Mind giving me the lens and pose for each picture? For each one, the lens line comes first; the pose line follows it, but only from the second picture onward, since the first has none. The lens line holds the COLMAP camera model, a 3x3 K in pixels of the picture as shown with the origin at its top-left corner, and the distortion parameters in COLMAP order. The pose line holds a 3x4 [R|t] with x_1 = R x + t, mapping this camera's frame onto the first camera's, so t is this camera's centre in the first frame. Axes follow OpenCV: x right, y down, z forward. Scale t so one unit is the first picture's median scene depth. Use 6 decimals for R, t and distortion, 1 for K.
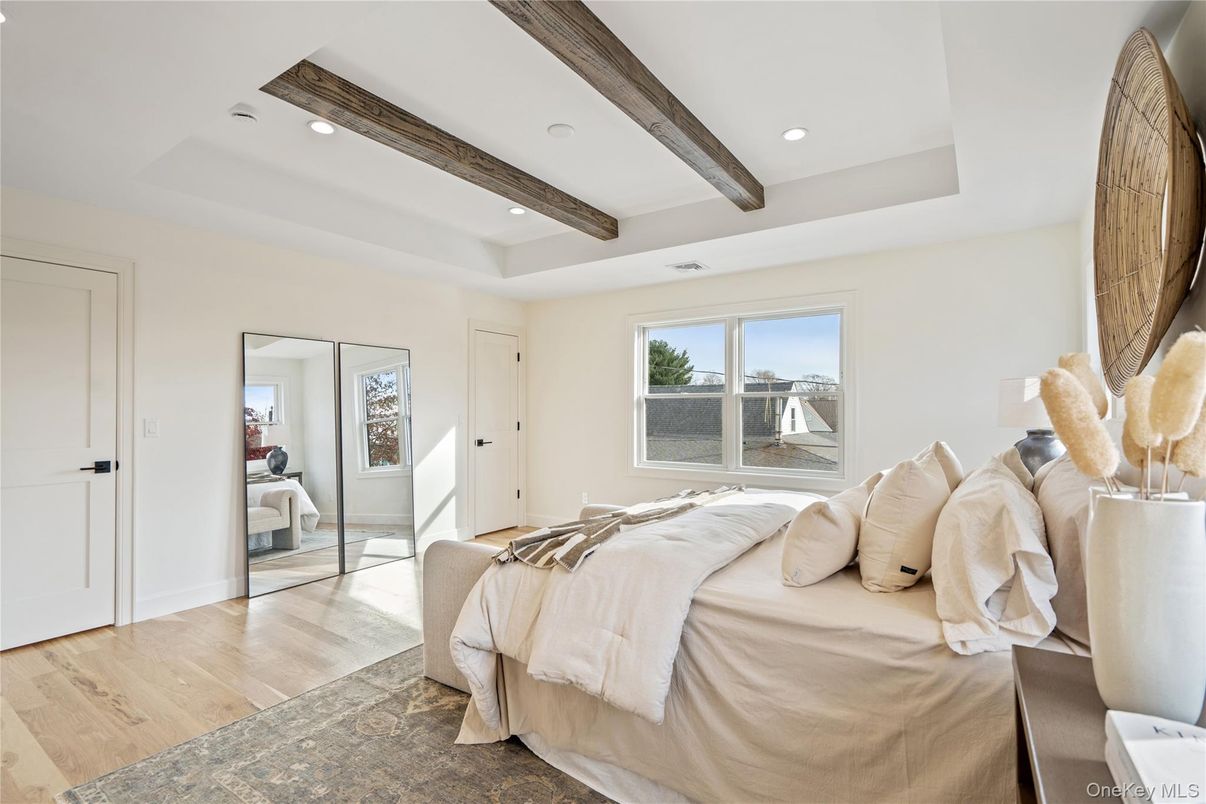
lens RADIAL K [[550.9, 0, 598.7], [0, 550.9, 402.6], [0, 0, 1]] dist [-0.002519, 0.001749]
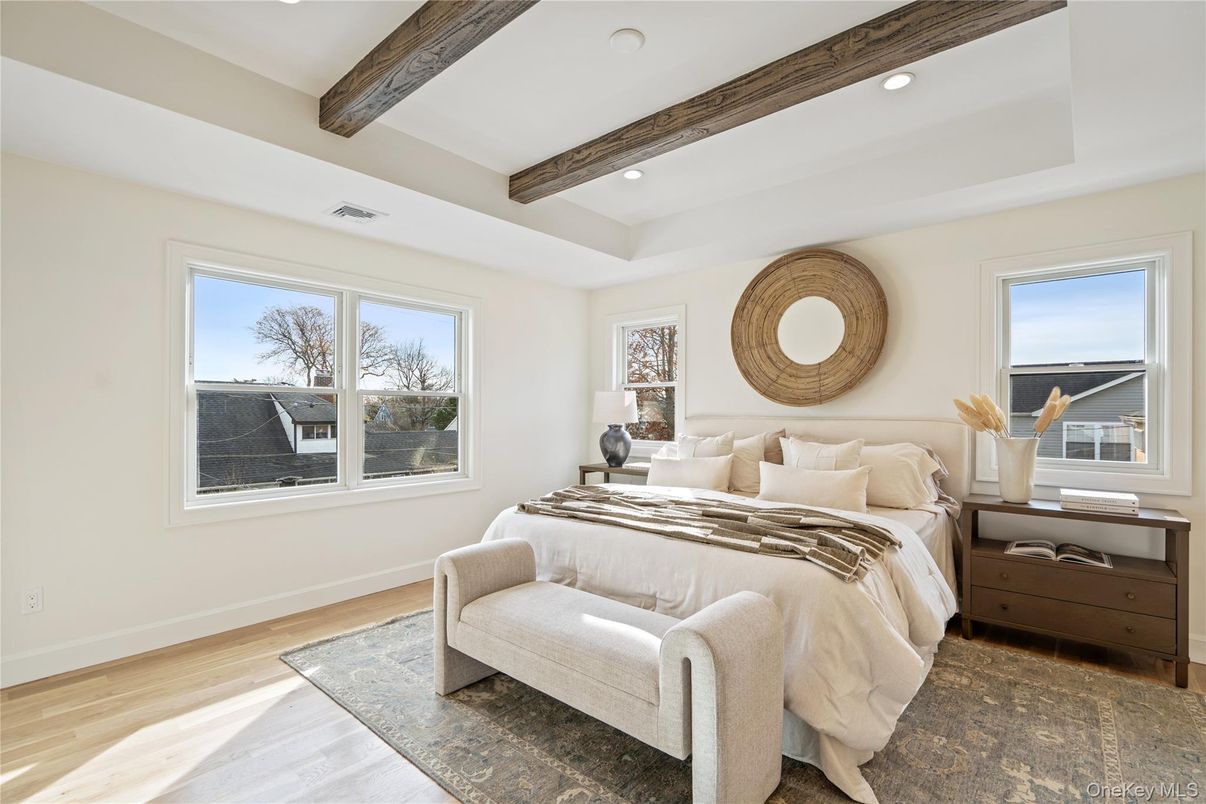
lens RADIAL K [[550.9, 0, 602.7], [0, 550.9, 410.4], [0, 0, 1]] dist [-0.002519, 0.001749]
pose [[0.136614, -0.000601, 0.990624, -1.084898], [-0.012467, 0.999920, 0.002326, 0.011493], [-0.990546, -0.012668, 0.136596, 1.249192]]
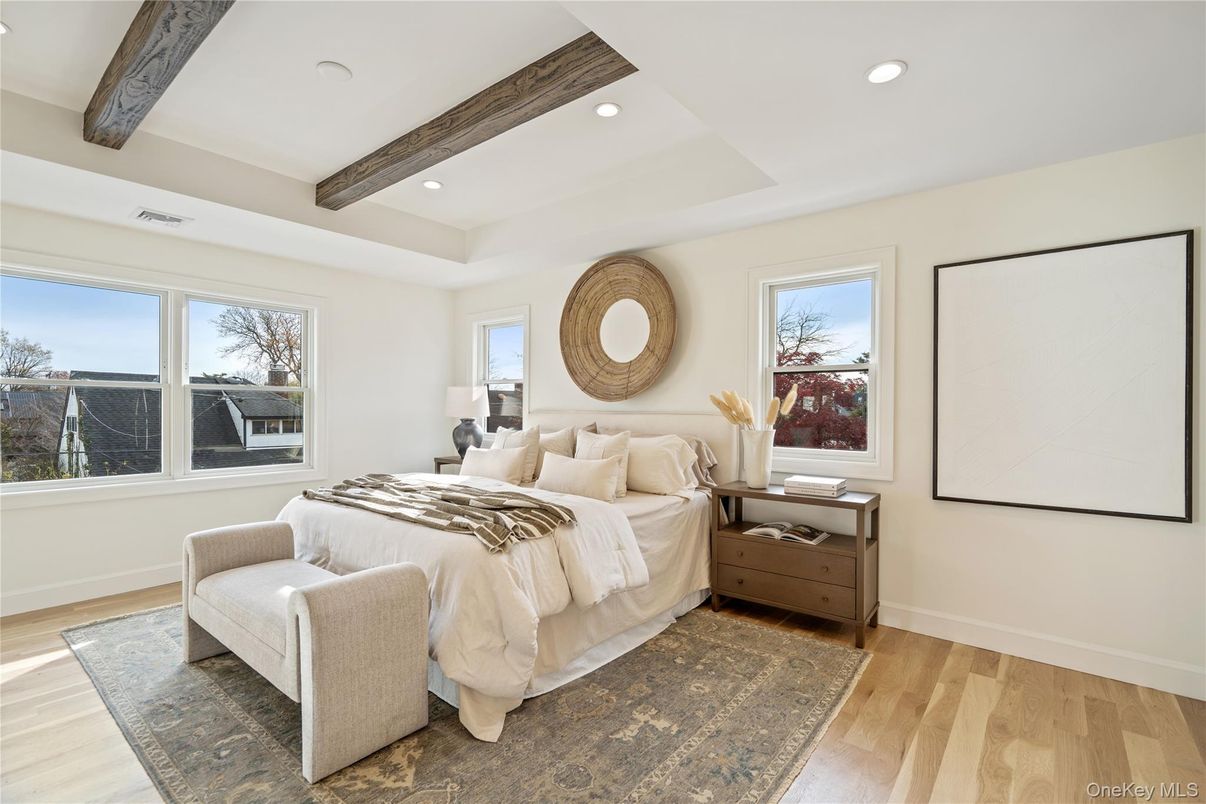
lens RADIAL K [[550.9, 0, 602.3], [0, 550.9, 410.7], [0, 0, 1]] dist [-0.002519, 0.001749]
pose [[0.102583, -0.008669, 0.994687, -1.145895], [-0.014625, 0.999841, 0.010222, 0.007555], [-0.994617, -0.015596, 0.102440, 0.669528]]
